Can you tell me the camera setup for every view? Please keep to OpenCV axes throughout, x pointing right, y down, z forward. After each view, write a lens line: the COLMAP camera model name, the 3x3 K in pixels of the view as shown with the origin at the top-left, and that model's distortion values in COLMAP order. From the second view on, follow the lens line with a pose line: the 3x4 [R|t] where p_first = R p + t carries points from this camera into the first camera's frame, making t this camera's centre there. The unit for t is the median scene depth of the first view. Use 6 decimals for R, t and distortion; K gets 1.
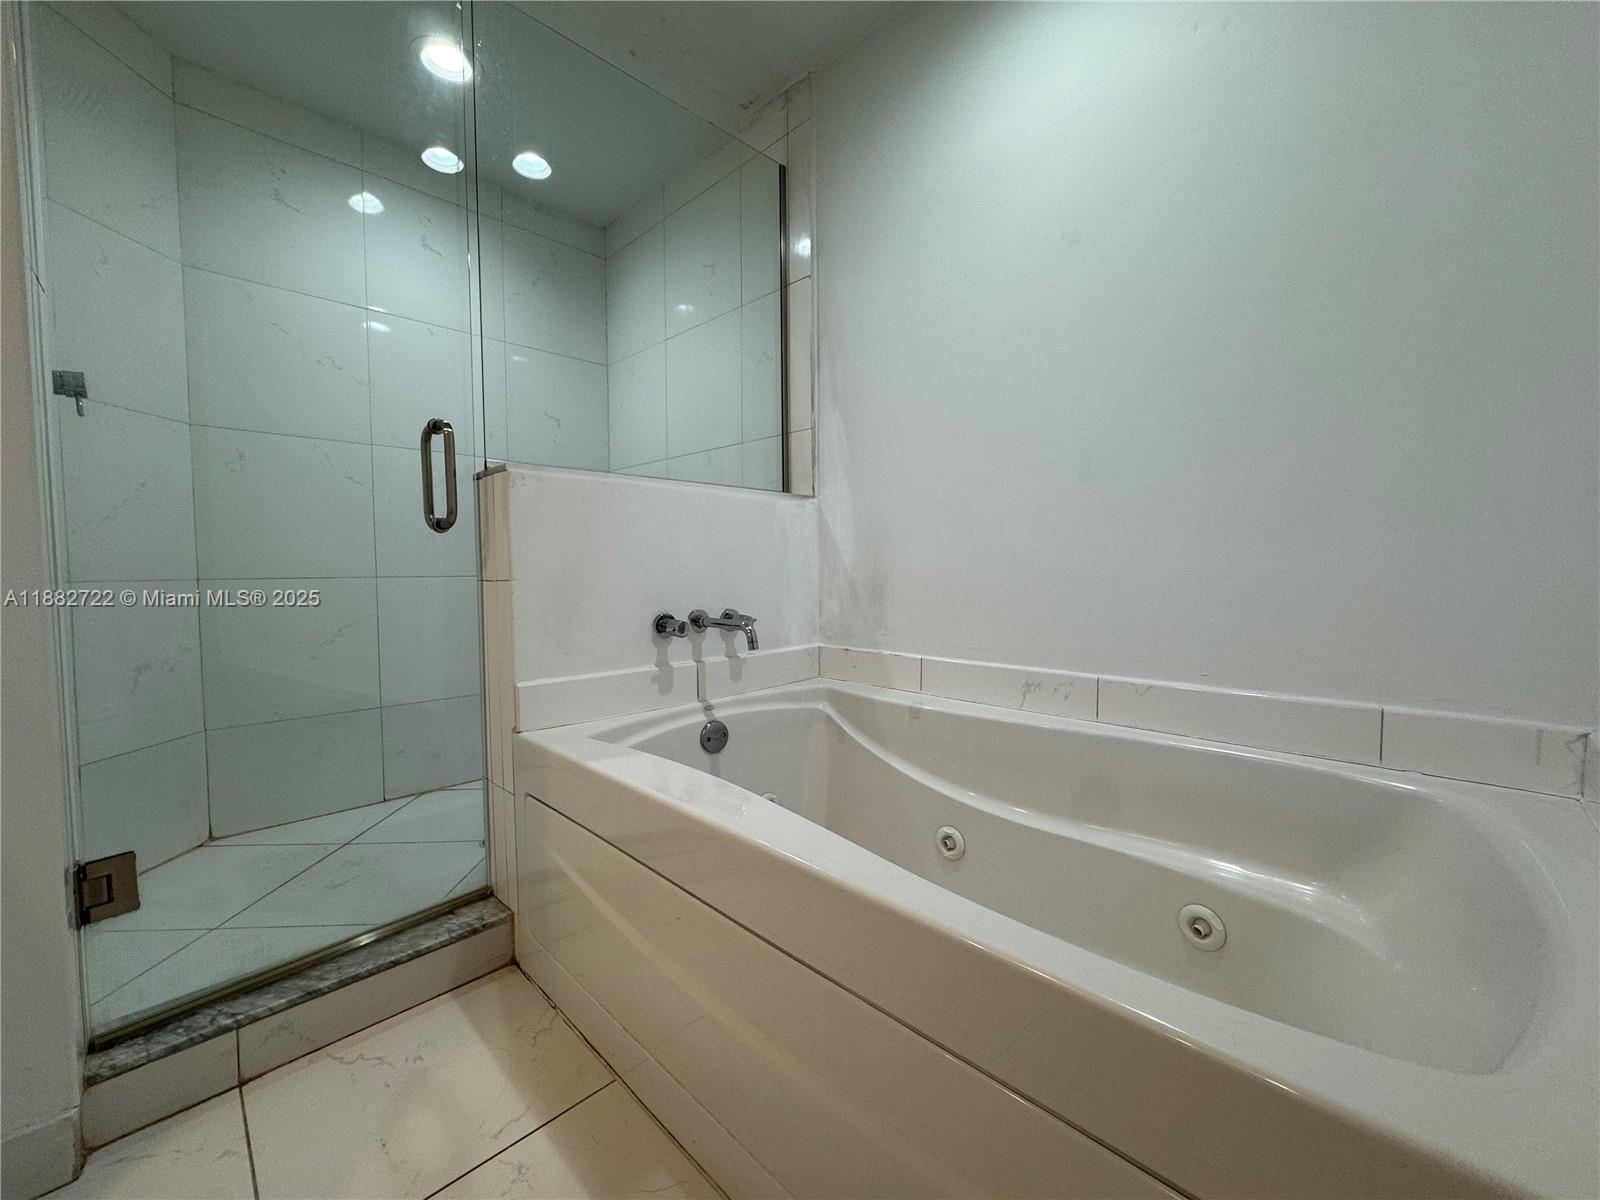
lens RADIAL K [[638.9, 0, 803.2], [0, 638.9, 602.0], [0, 0, 1]] dist [-0.003158, -0.000219]
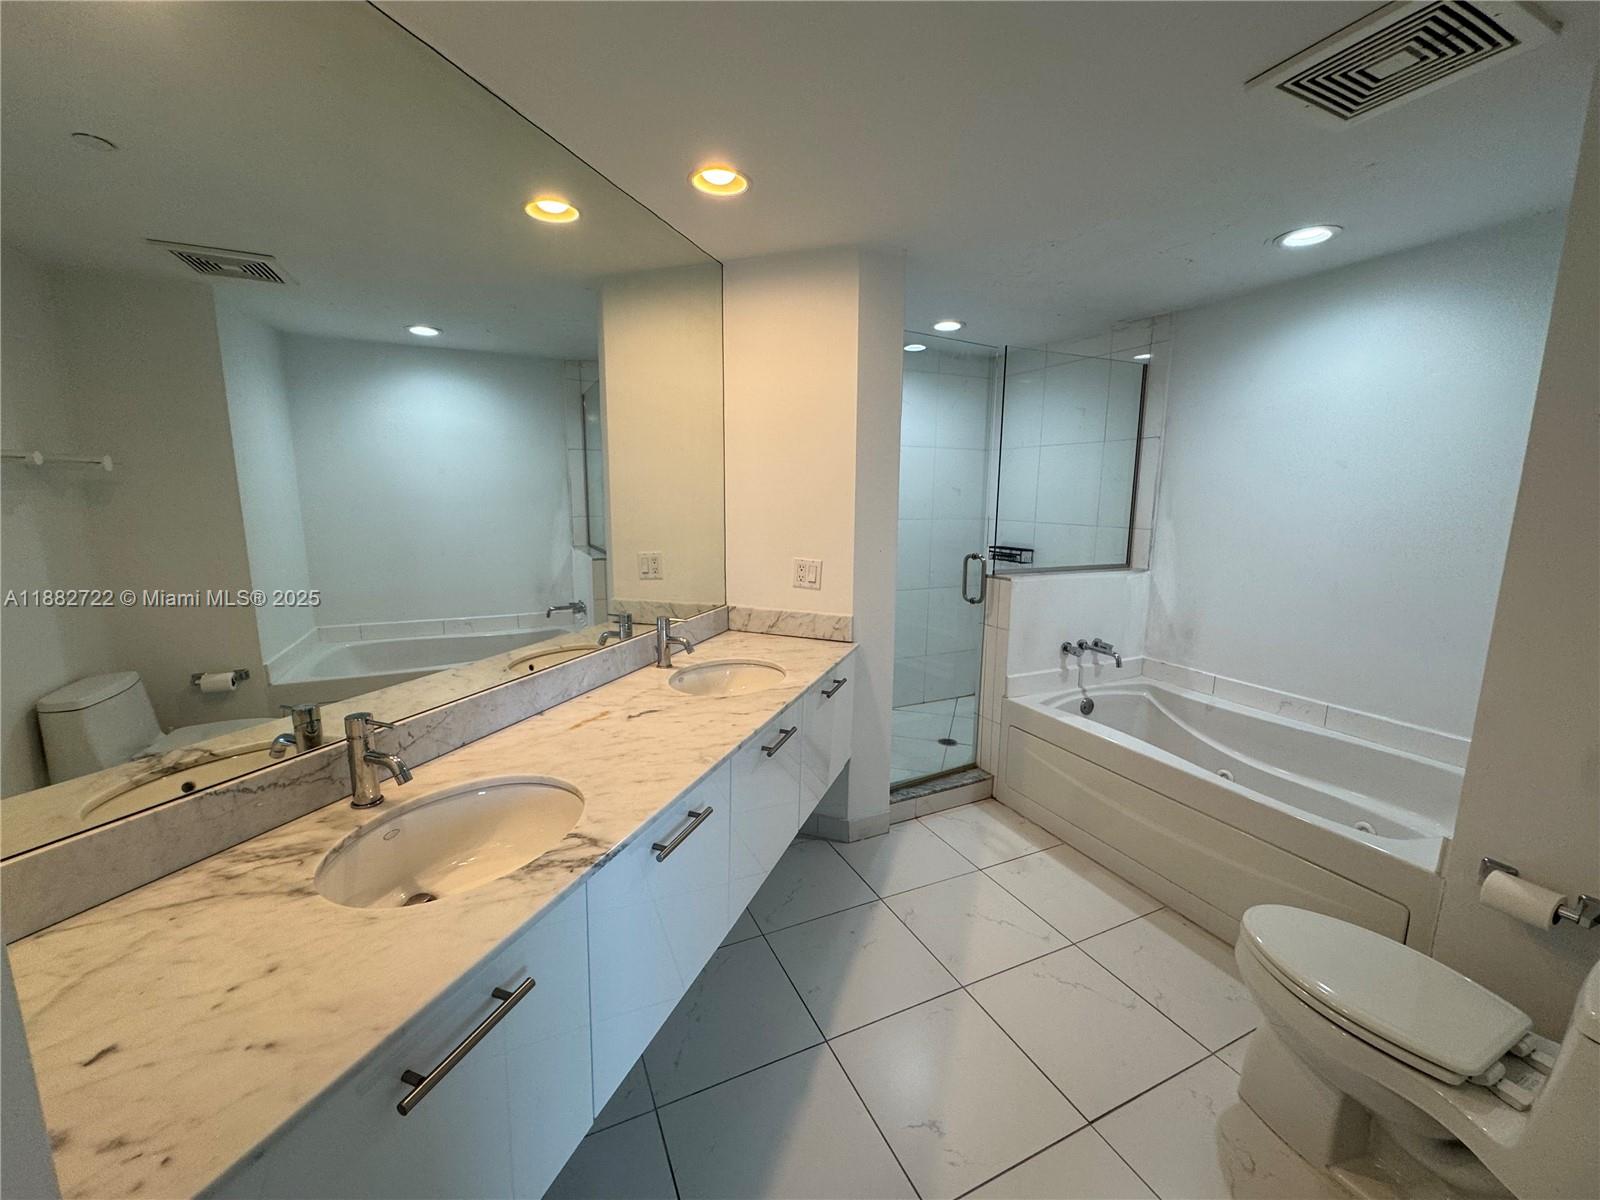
lens RADIAL K [[638.9, 0, 799.0], [0, 638.9, 601.9], [0, 0, 1]] dist [-0.003158, -0.000219]
pose [[0.938456, 0.069830, -0.338266, -0.315633], [-0.031578, 0.992595, 0.117299, -0.290641], [0.343952, -0.099398, 0.933711, -1.030353]]
